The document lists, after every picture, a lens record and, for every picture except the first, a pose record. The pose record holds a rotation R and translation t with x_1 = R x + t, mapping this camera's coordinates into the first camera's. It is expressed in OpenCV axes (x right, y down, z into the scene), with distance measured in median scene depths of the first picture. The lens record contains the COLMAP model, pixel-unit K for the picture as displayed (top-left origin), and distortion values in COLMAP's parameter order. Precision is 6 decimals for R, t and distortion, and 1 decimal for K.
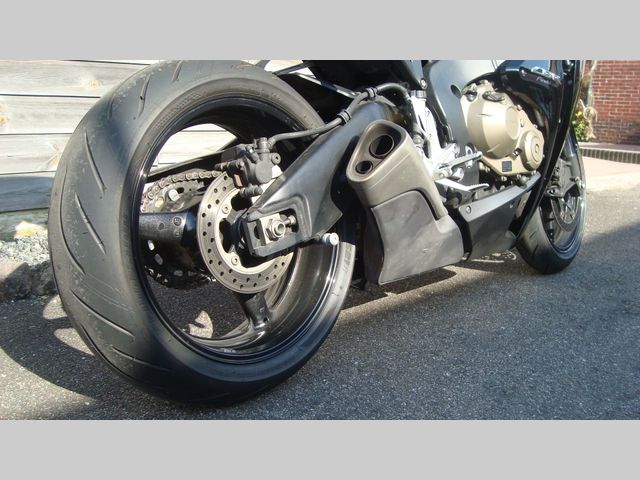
lens RADIAL K [[618.1, 0, 318.9], [0, 618.1, 239.2], [0, 0, 1]] dist [-0.099967, 0.000000]
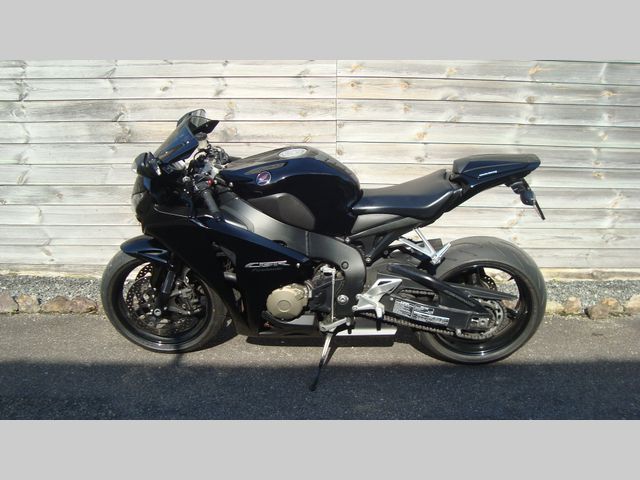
lens RADIAL K [[618.1, 0, 324.2], [0, 618.1, 238.0], [0, 0, 1]] dist [-0.099967, 0.000000]
pose [[0.713727, 0.127248, -0.688768, 0.408402], [-0.129113, 0.990409, 0.049184, -0.108816], [0.688421, 0.053825, 0.723312, -0.092036]]
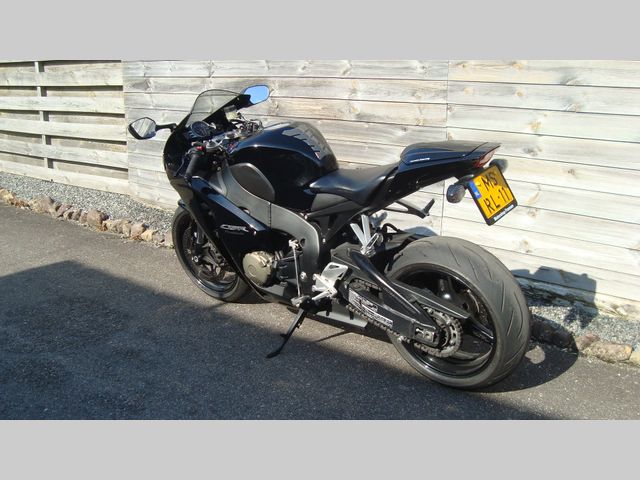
lens RADIAL K [[618.1, 0, 335.9], [0, 618.1, 236.1], [0, 0, 1]] dist [-0.099967, 0.000000]
pose [[0.151038, 0.210115, -0.965940, 0.570857], [-0.224990, 0.958810, 0.173384, -0.164374], [0.962583, 0.191140, 0.192090, 0.228789]]
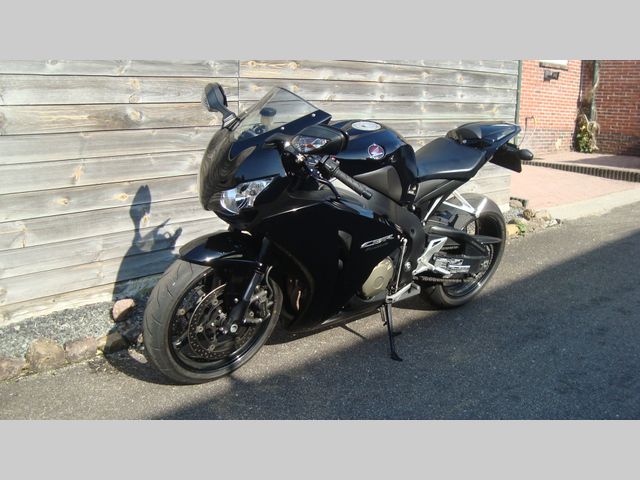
lens RADIAL K [[618.1, 0, 317.1], [0, 618.1, 244.9], [0, 0, 1]] dist [-0.099967, 0.000000]
pose [[0.998302, -0.022225, -0.053849, 0.004650], [0.023608, 0.999404, 0.025198, -0.066532], [0.053257, -0.026427, 0.998231, -0.246932]]
